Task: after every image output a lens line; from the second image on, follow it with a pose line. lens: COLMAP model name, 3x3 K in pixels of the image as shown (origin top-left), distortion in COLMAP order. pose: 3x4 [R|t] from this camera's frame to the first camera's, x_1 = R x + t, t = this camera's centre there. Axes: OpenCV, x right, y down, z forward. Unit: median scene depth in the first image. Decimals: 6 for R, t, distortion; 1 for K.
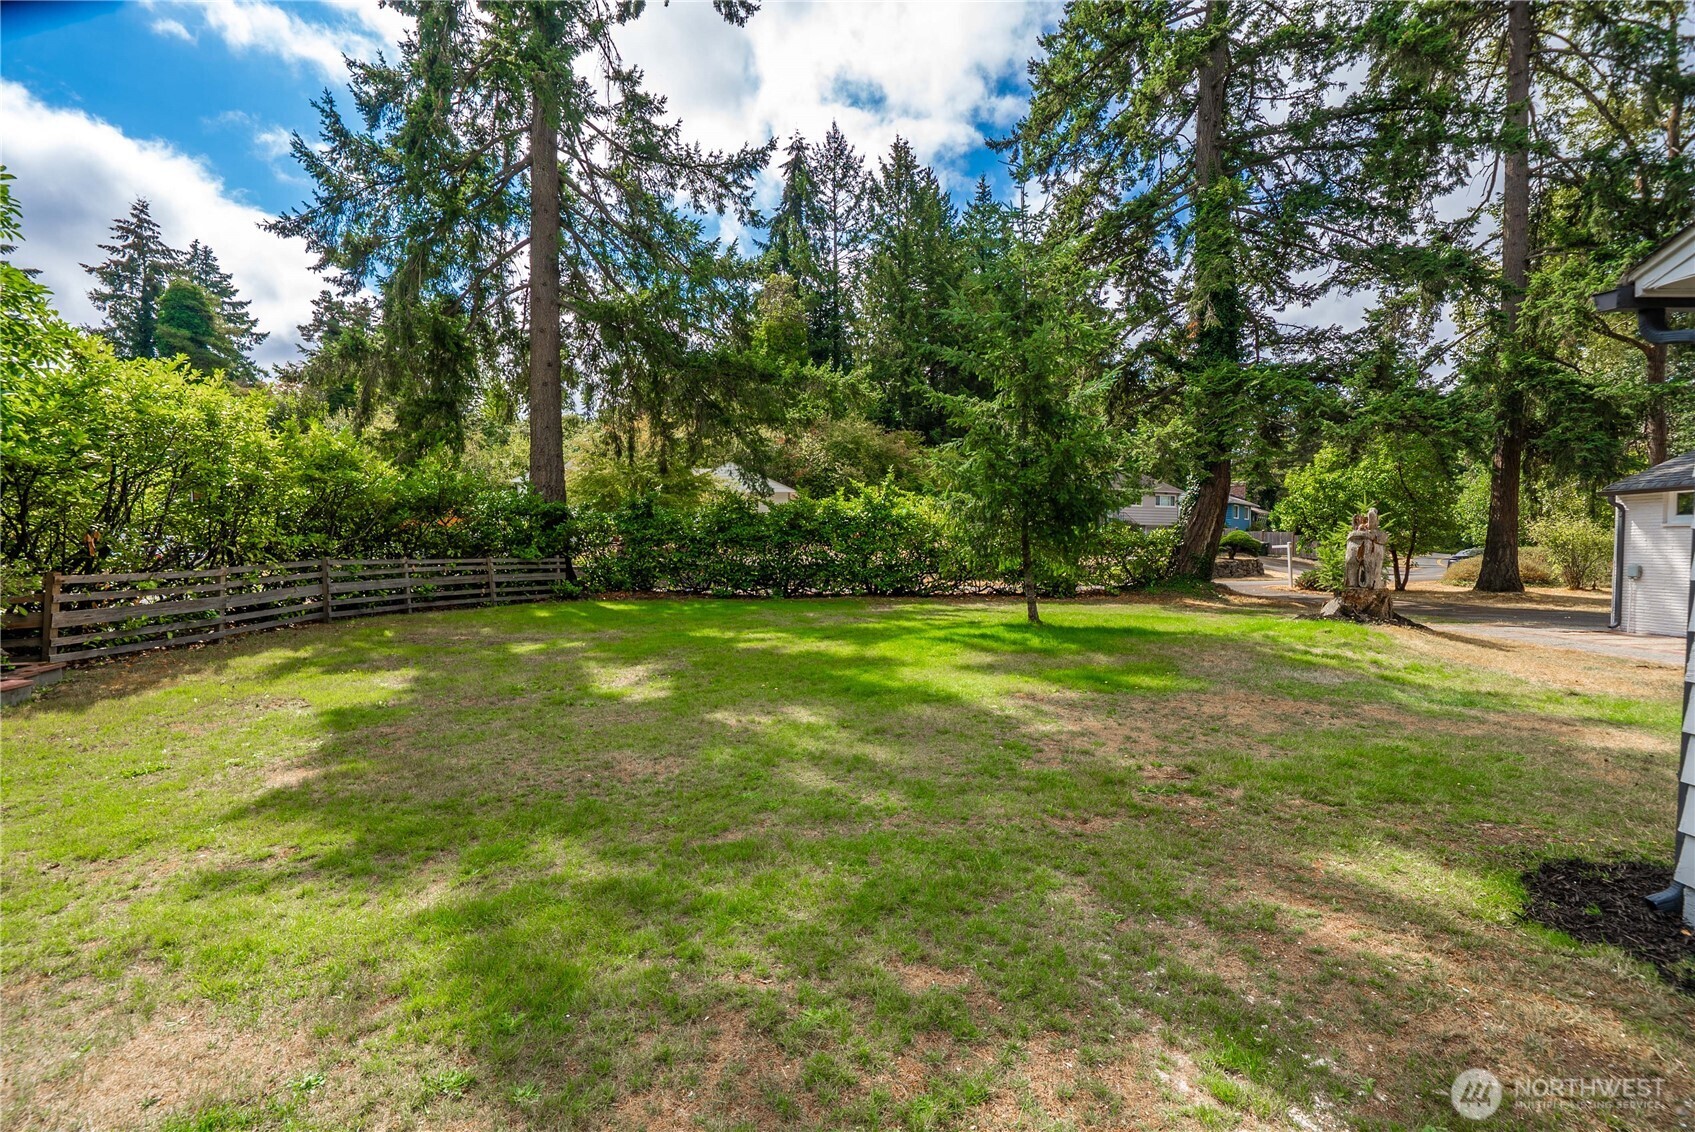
lens RADIAL K [[748.7, 0, 836.3], [0, 748.7, 576.3], [0, 0, 1]] dist [0.000251, -0.000231]
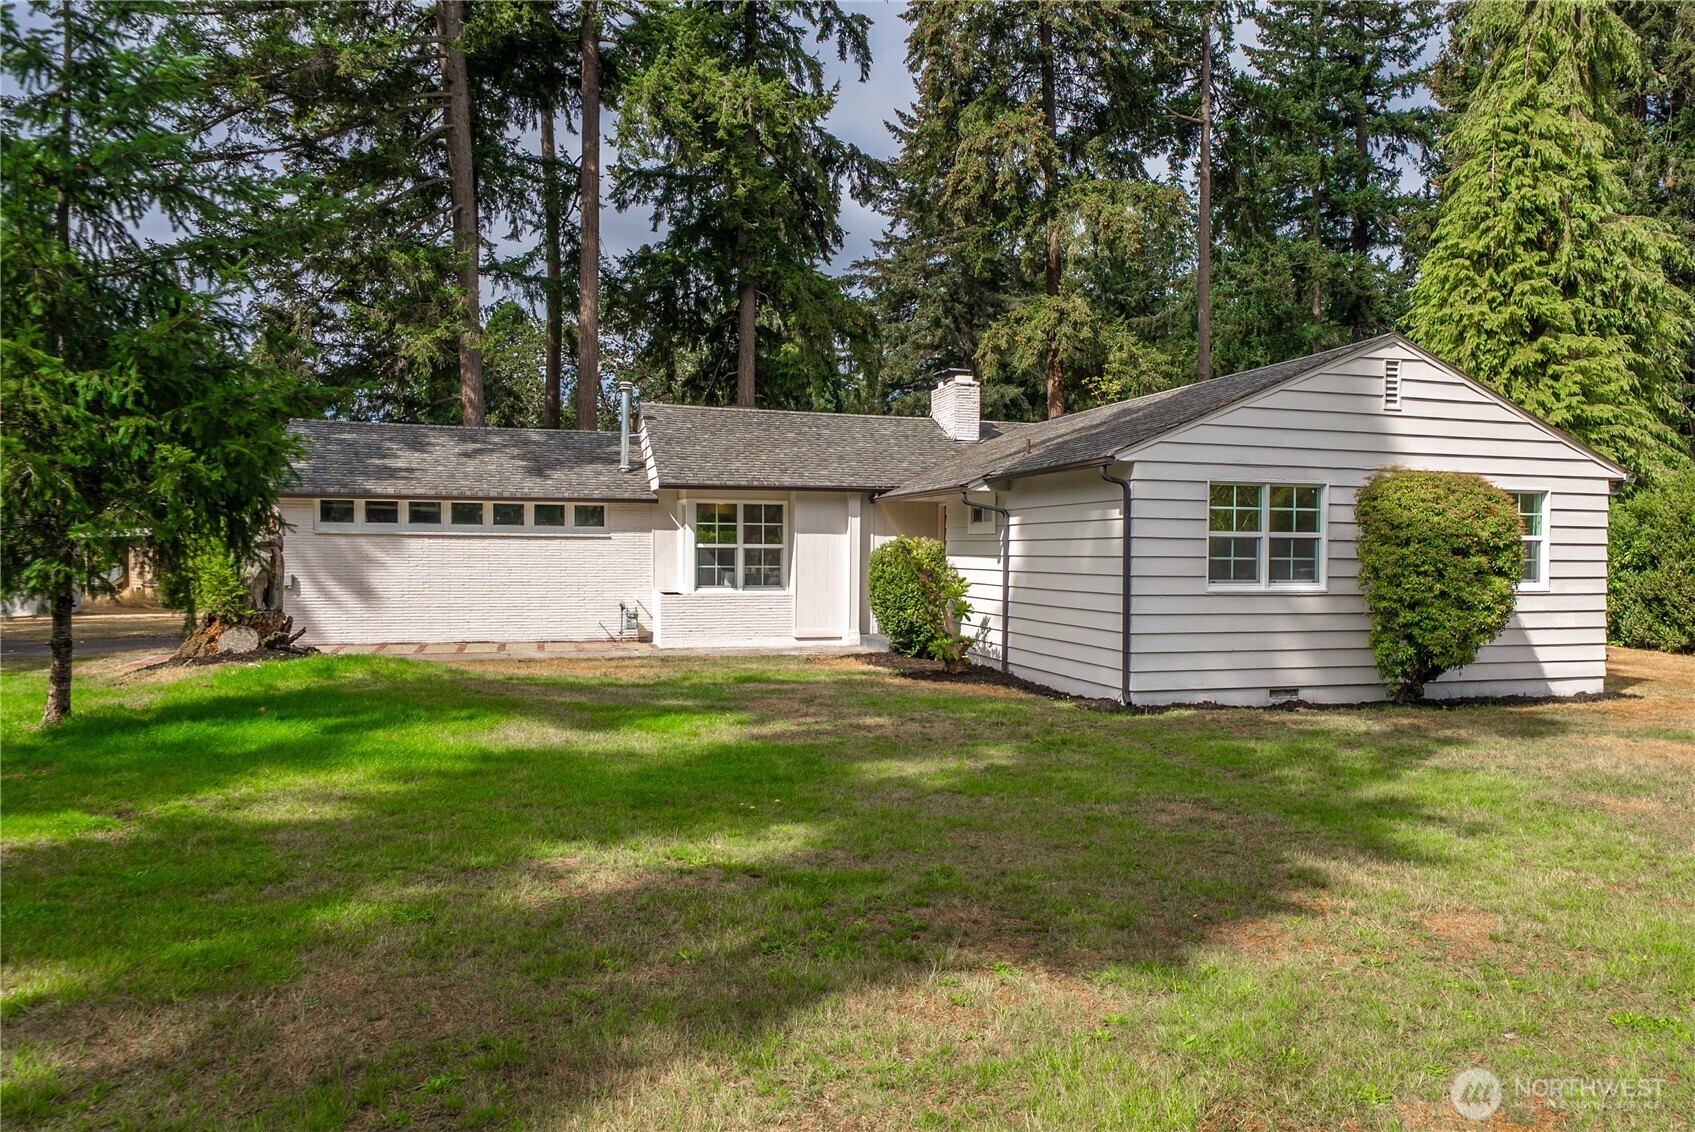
lens RADIAL K [[1226.8, 0, 949.3], [0, 1226.8, 576.2], [0, 0, 1]] dist [0.001052, 0.000379]
pose [[-0.329349, -0.021953, 0.943953, -0.450030], [0.030499, 0.998961, 0.033873, -0.027037], [-0.943716, 0.039946, -0.328337, 0.512013]]
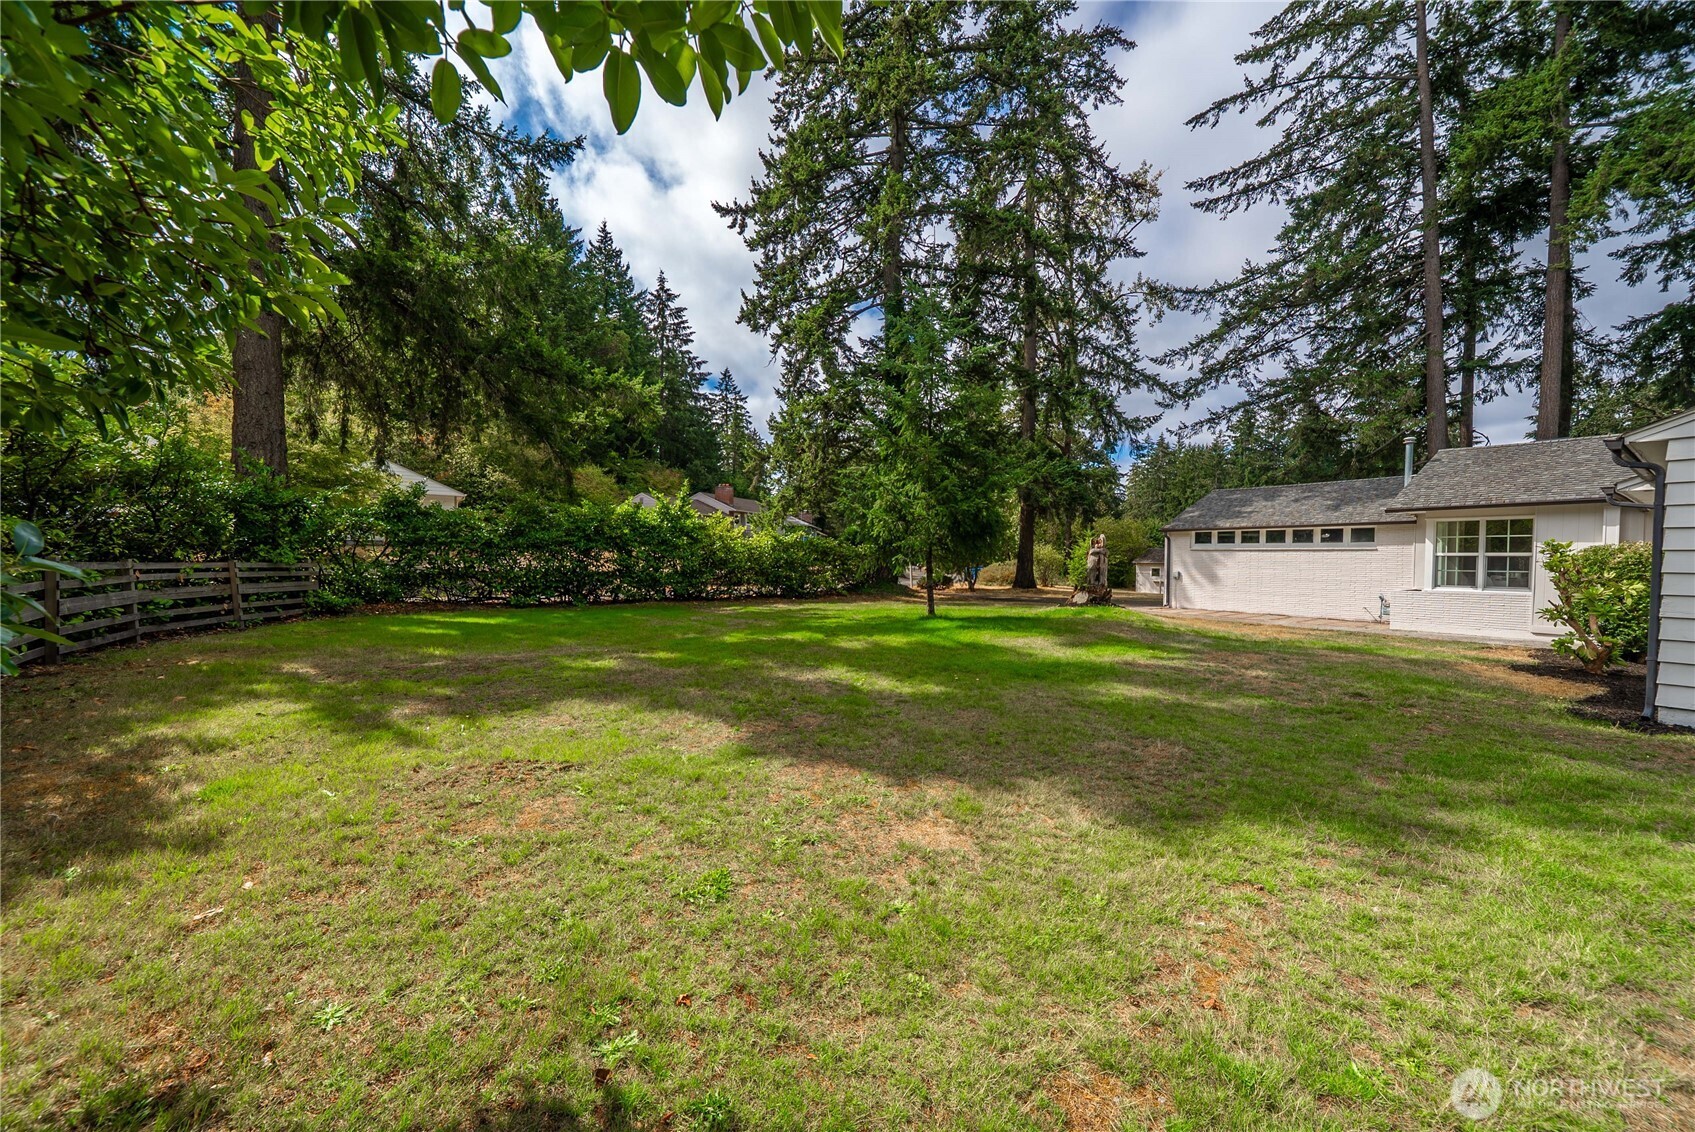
lens RADIAL K [[641.1, 0, 850.4], [0, 641.1, 574.9], [0, 0, 1]] dist [-0.005831, 0.000323]
pose [[0.816501, -0.002992, 0.577337, -0.325360], [0.010508, 0.999898, -0.009680, 0.000999], [-0.577249, 0.013970, 0.816449, 0.139173]]
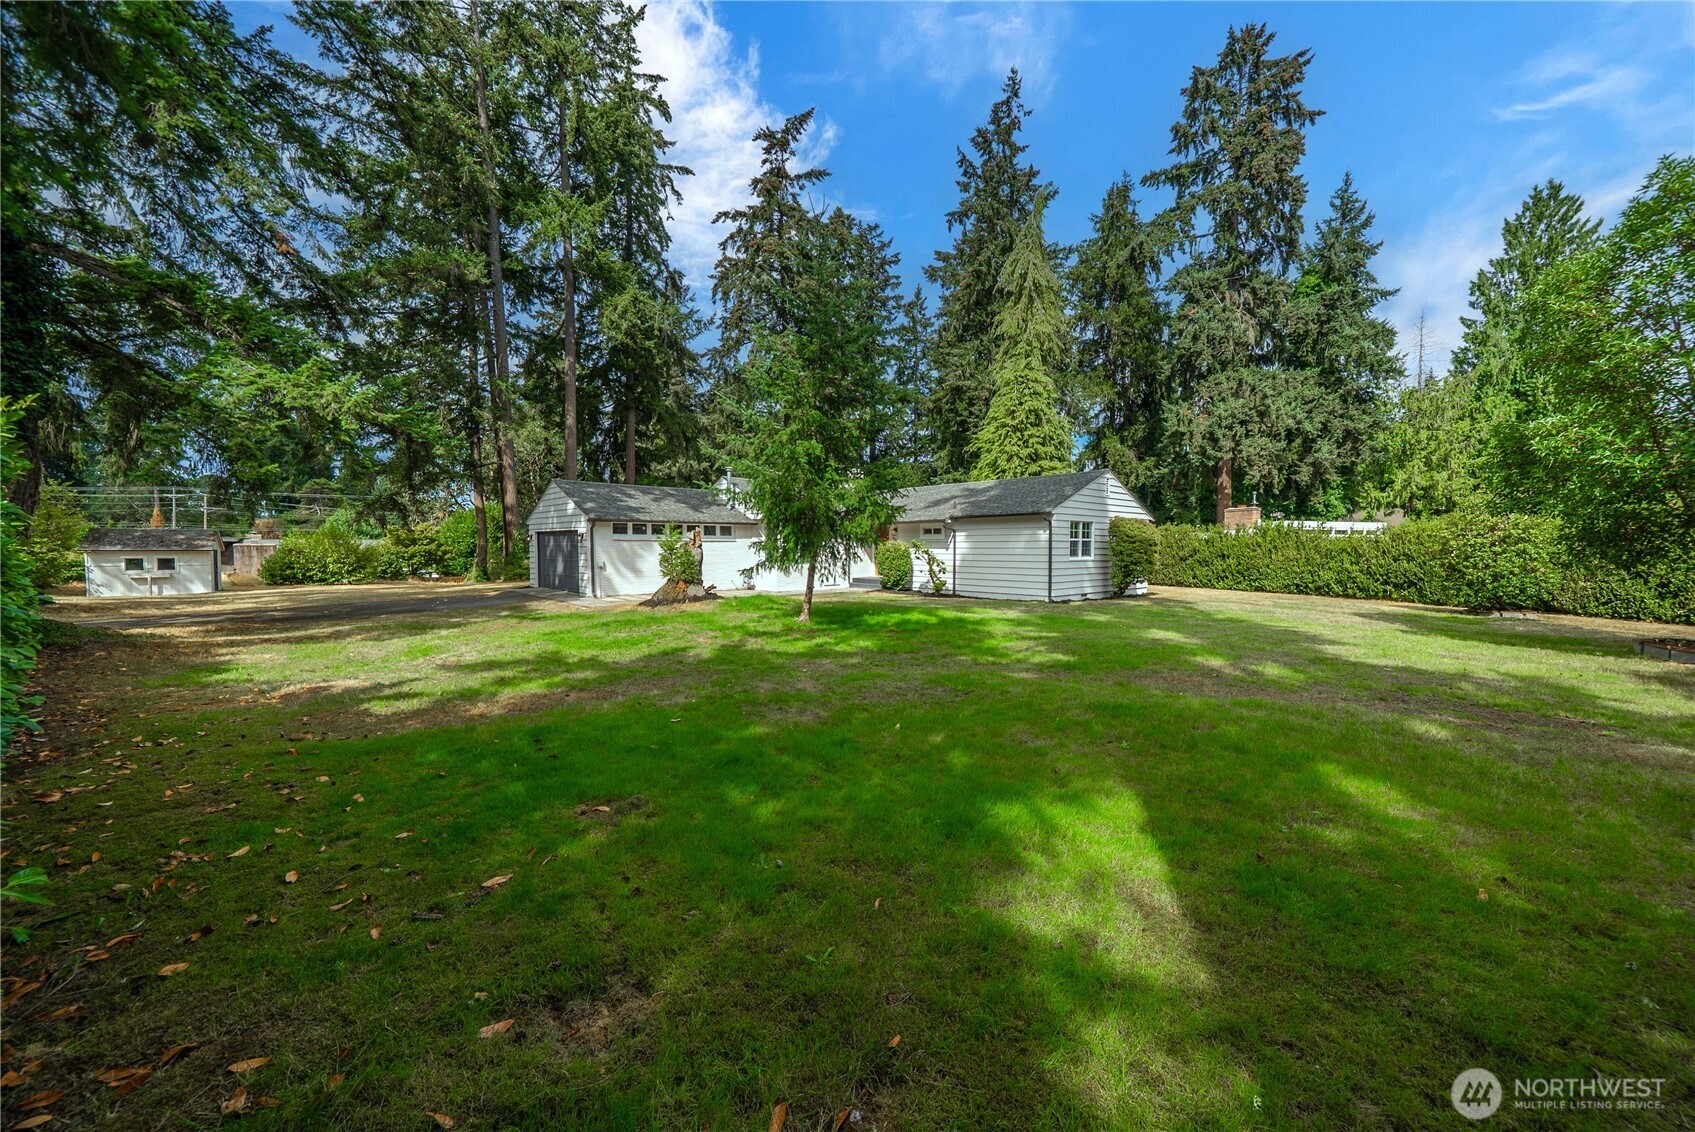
lens RADIAL K [[641.1, 0, 846.9], [0, 641.1, 571.4], [0, 0, 1]] dist [-0.005831, 0.000323]
pose [[-0.676938, -0.028404, 0.735492, -0.340241], [0.028732, 0.997474, 0.064966, -0.050422], [-0.735479, 0.065110, -0.674412, 1.137235]]
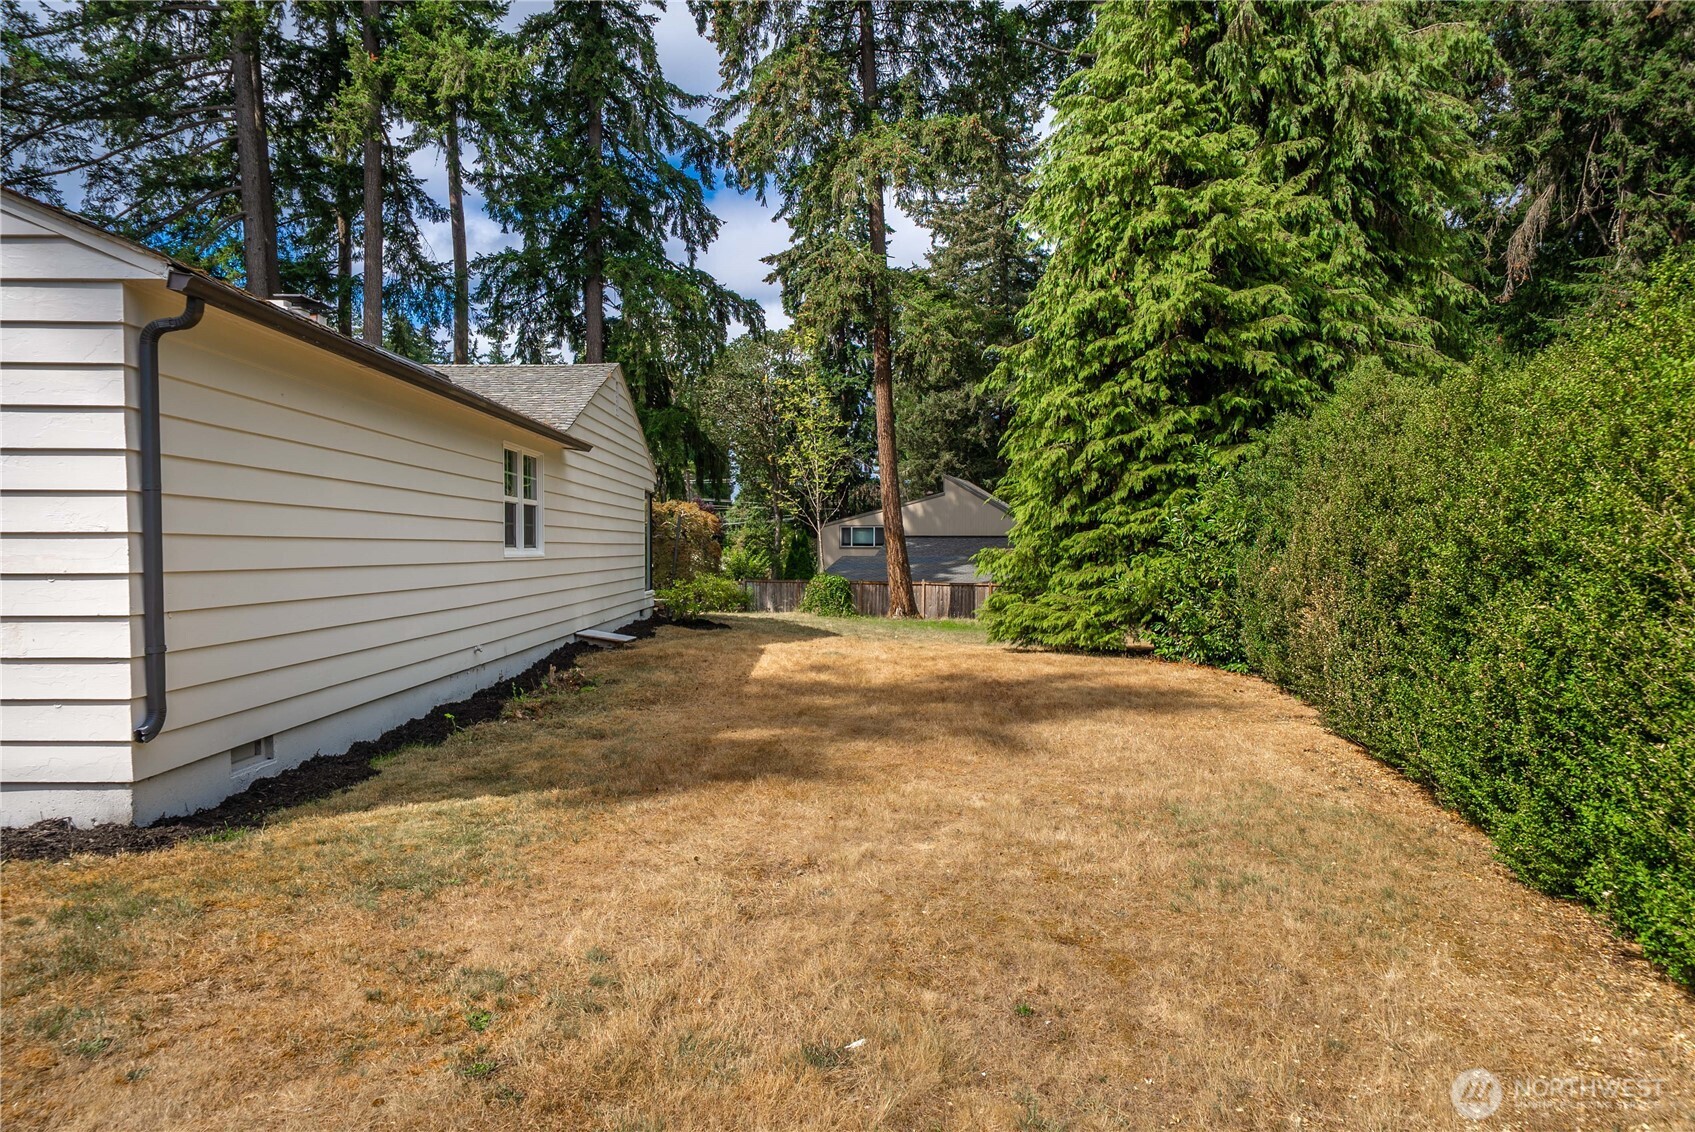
lens RADIAL K [[1033.5, 0, 850.2], [0, 1033.5, 564.9], [0, 0, 1]] dist [0.004968, 0.000952]
pose [[-0.021756, -0.013496, 0.999672, -0.083398], [0.037733, 0.999185, 0.014311, 0.029074], [-0.999051, 0.038032, -0.021229, -0.393105]]
